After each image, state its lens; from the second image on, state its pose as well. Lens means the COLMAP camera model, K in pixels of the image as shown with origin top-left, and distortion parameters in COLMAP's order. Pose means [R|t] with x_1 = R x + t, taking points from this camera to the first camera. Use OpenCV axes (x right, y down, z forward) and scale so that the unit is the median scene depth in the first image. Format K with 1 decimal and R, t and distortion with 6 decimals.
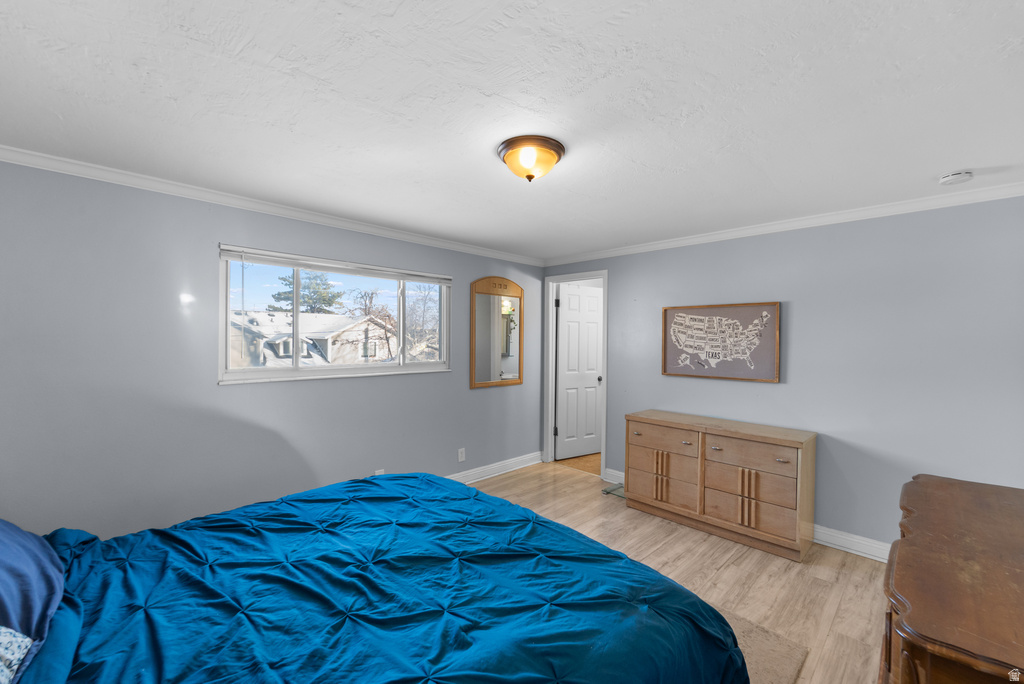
lens RADIAL K [[422.9, 0, 511.7], [0, 422.9, 342.3], [0, 0, 1]] dist [-0.000424, -0.000998]
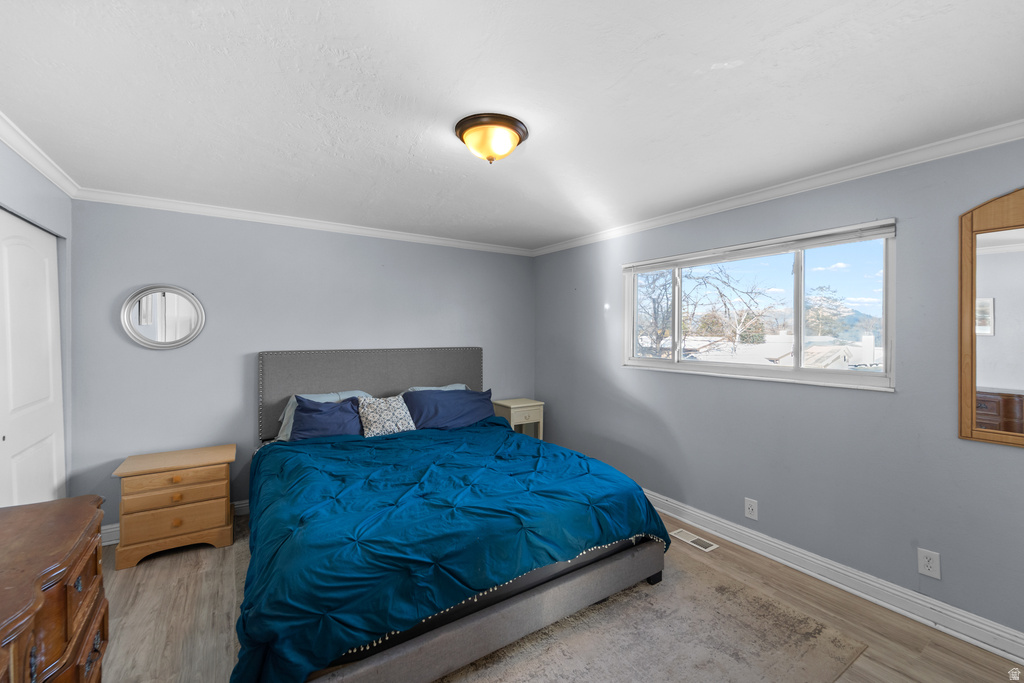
lens RADIAL K [[422.9, 0, 511.8], [0, 422.9, 335.6], [0, 0, 1]] dist [-0.000424, -0.000998]
pose [[-0.207304, 0.001635, -0.978275, 0.529081], [-0.017504, 0.999832, 0.005380, 0.000903], [0.978120, 0.018239, -0.207241, 0.675433]]
